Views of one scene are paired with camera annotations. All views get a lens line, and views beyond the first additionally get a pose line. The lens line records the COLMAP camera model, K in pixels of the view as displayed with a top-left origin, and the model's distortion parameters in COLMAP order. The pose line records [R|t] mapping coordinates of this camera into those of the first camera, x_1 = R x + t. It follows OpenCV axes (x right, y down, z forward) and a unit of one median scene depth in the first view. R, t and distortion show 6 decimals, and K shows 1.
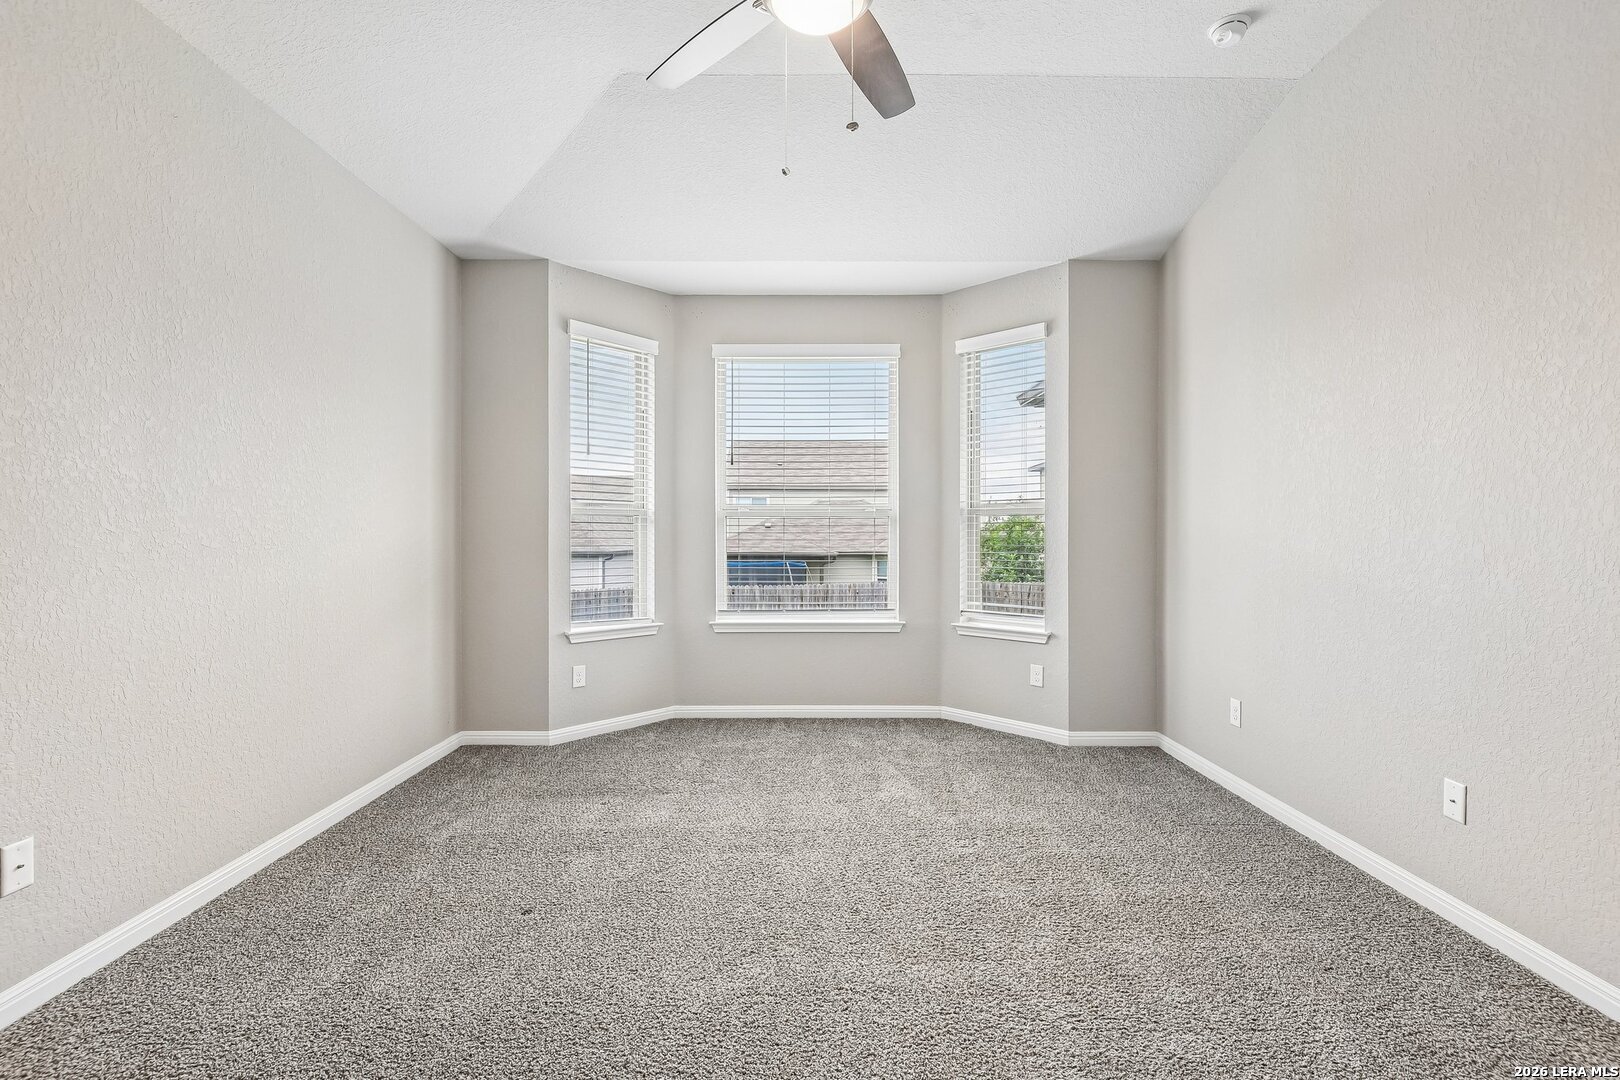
lens RADIAL K [[740.8, 0, 810.0], [0, 740.8, 540.0], [0, 0, 1]] dist [0.001640, -0.005408]
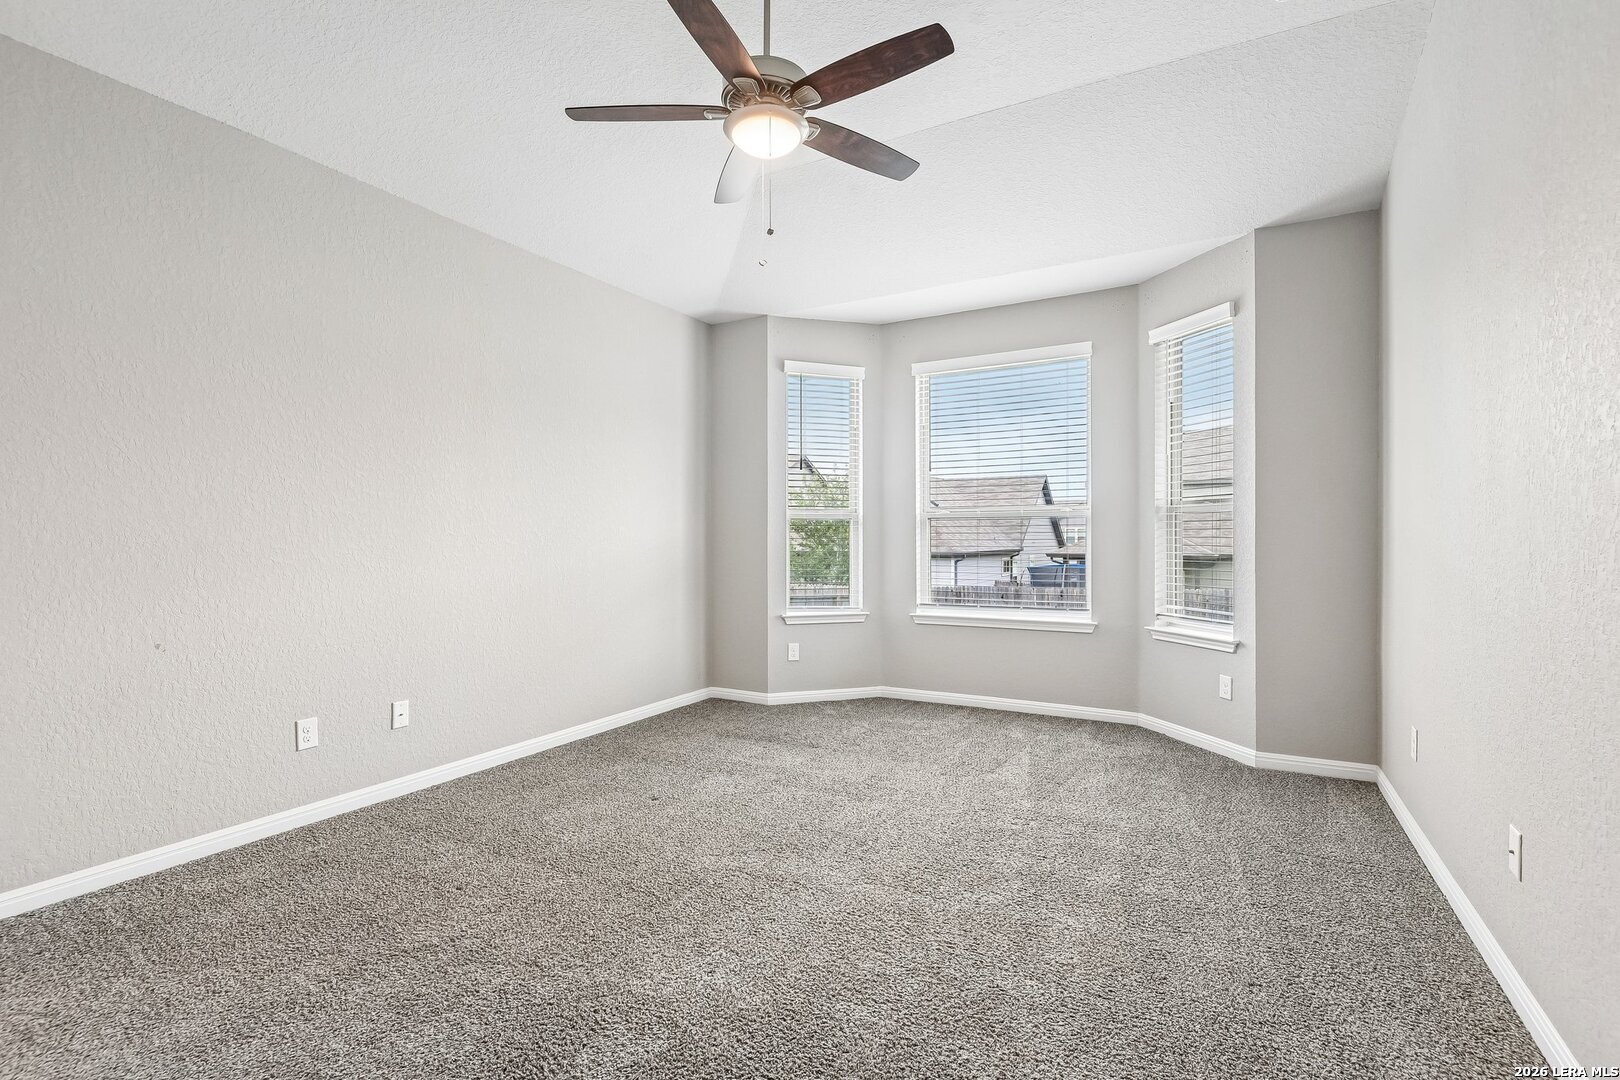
lens RADIAL K [[750.4, 0, 810.0], [0, 750.4, 540.0], [0, 0, 1]] dist [0.001028, -0.006621]
pose [[0.872033, -0.001490, -0.489444, 0.320953], [0.000399, 0.999997, -0.002332, 0.003009], [0.489446, 0.001839, 0.872032, -0.063262]]
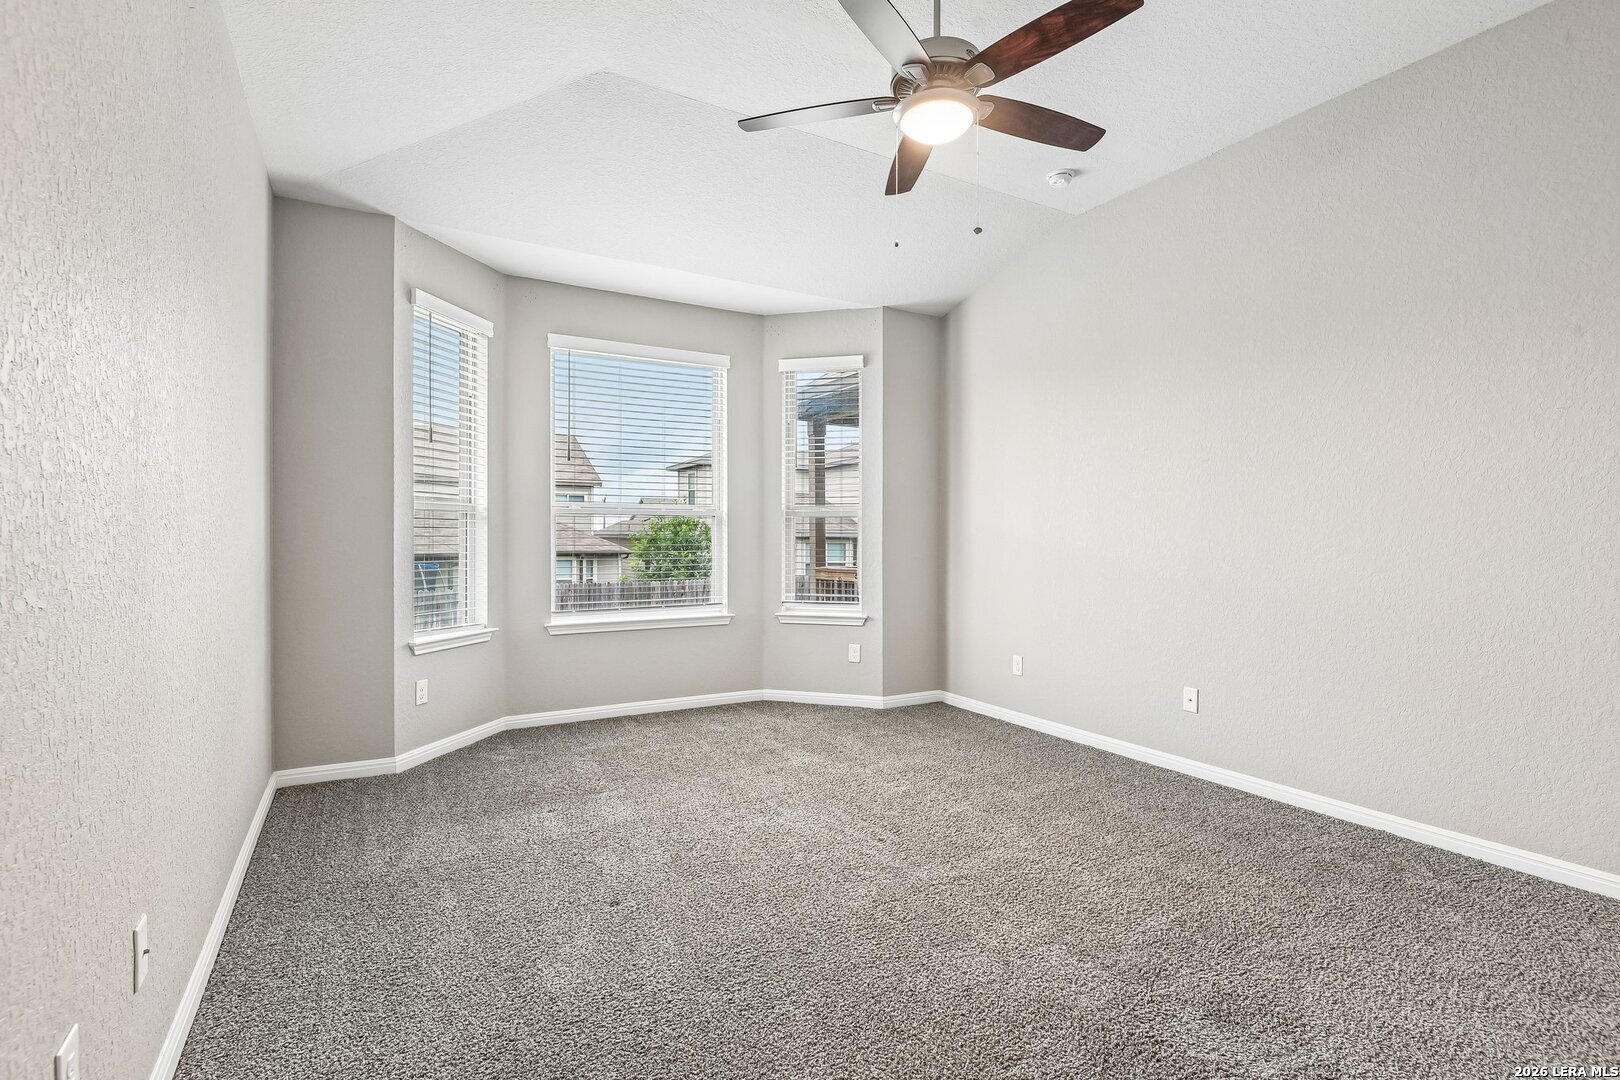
lens RADIAL K [[762.2, 0, 810.0], [0, 762.2, 540.0], [0, 0, 1]] dist [0.003151, 0.000045]
pose [[0.871272, -0.000877, 0.490800, -0.361639], [0.000205, 0.999999, 0.001422, 0.000806], [-0.490801, -0.001138, 0.871271, -0.024065]]
